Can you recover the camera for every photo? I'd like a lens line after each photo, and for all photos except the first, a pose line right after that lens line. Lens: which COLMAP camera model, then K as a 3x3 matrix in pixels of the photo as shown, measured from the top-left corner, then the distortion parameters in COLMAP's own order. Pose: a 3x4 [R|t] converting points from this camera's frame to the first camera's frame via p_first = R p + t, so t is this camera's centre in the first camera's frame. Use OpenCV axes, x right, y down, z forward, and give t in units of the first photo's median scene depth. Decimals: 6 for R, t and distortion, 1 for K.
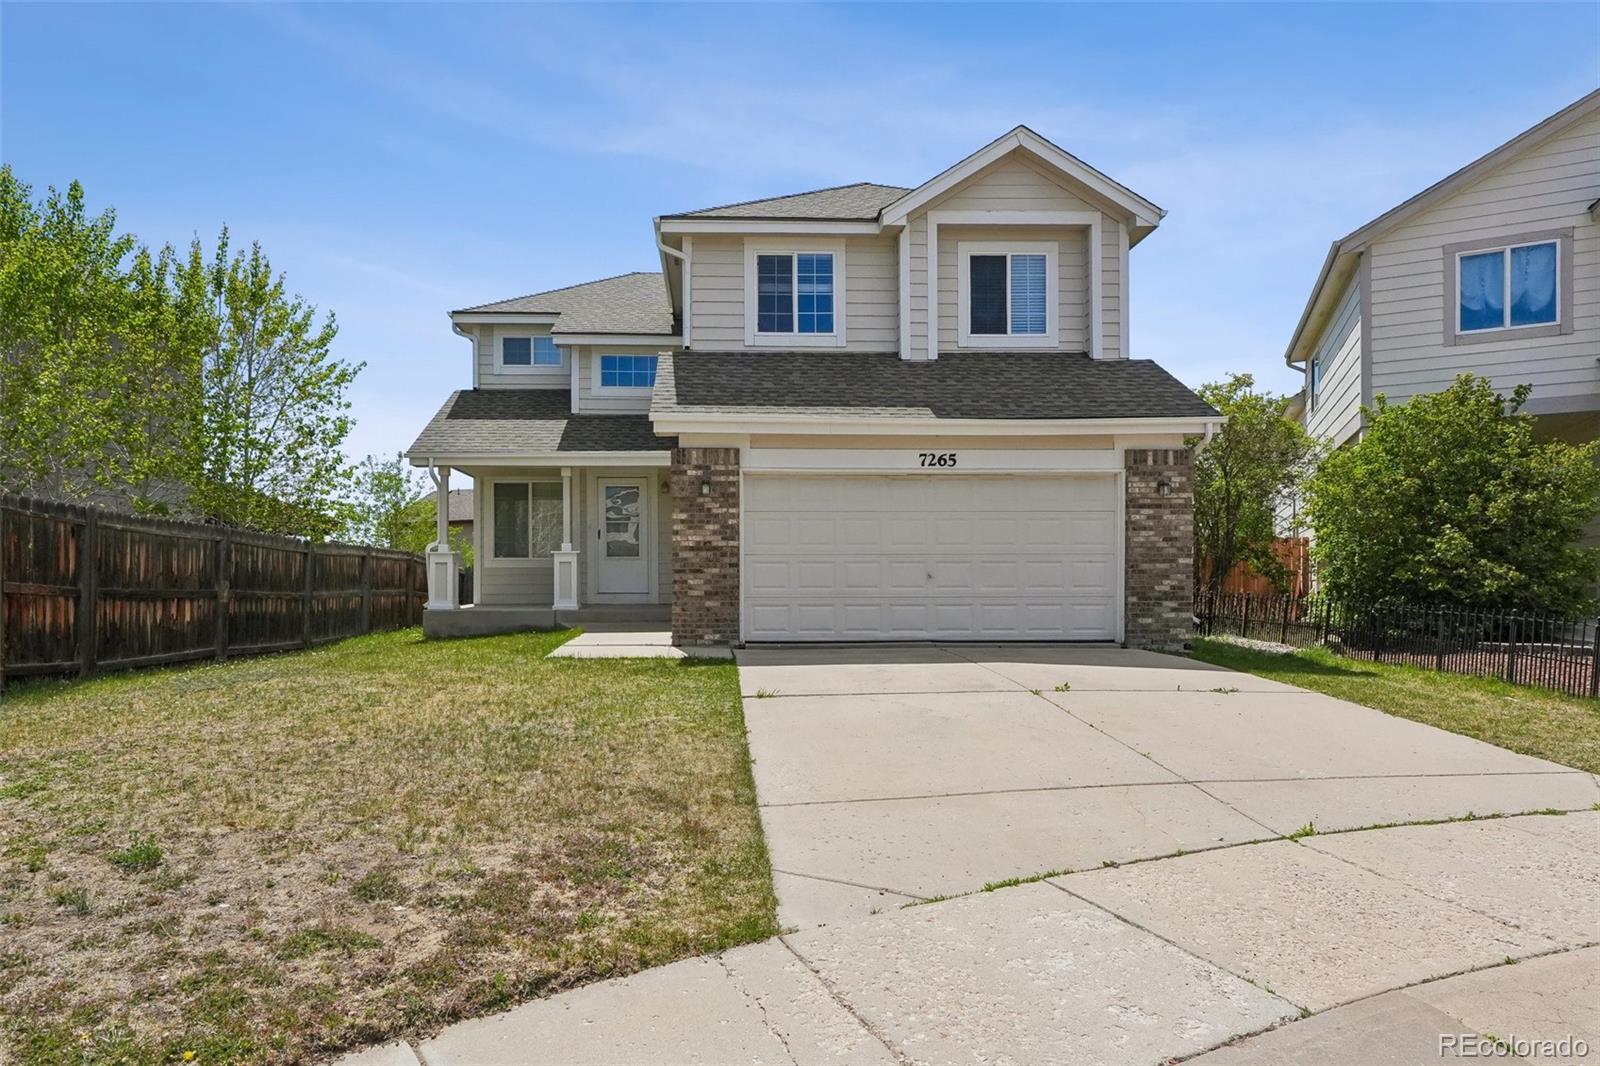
lens RADIAL K [[916.2, 0, 800.0], [0, 916.2, 605.6], [0, 0, 1]] dist [-0.004036, 0.000030]
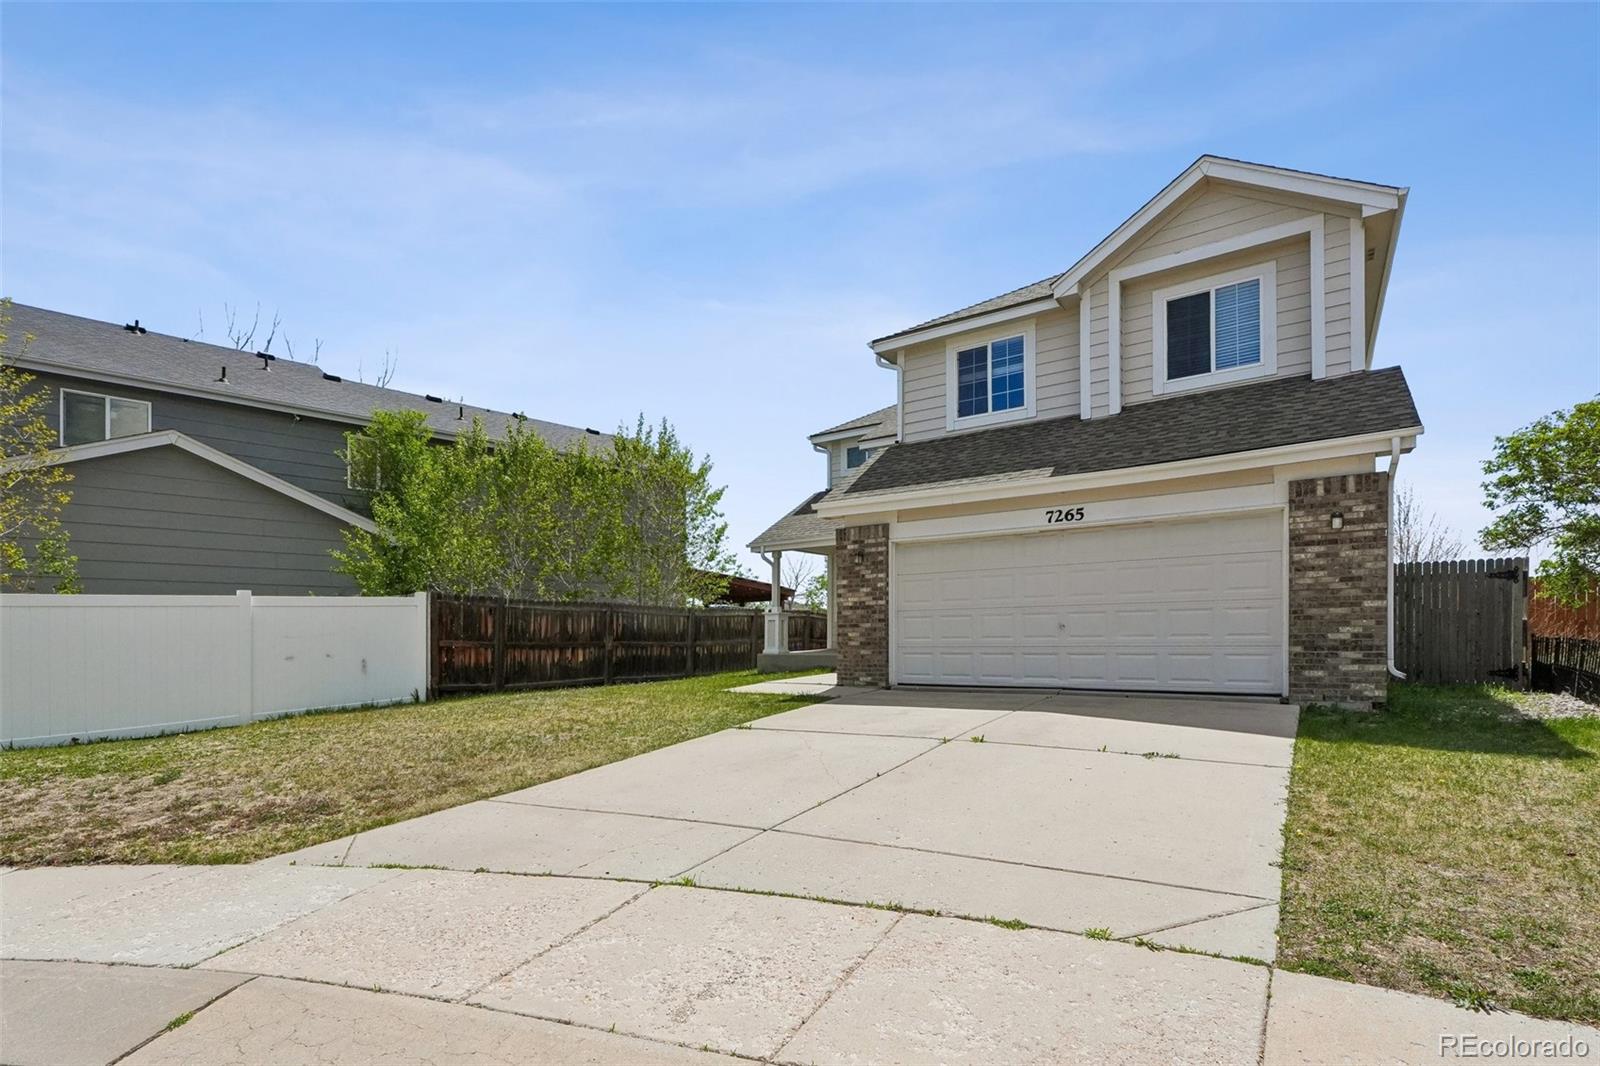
lens RADIAL K [[751.2, 0, 800.4], [0, 751.2, 640.4], [0, 0, 1]] dist [-0.000400, -0.000143]
pose [[0.804341, -0.003882, -0.594155, 0.407593], [-0.000577, 0.999973, -0.007314, -0.009688], [0.594167, 0.006226, 0.804318, 0.128608]]
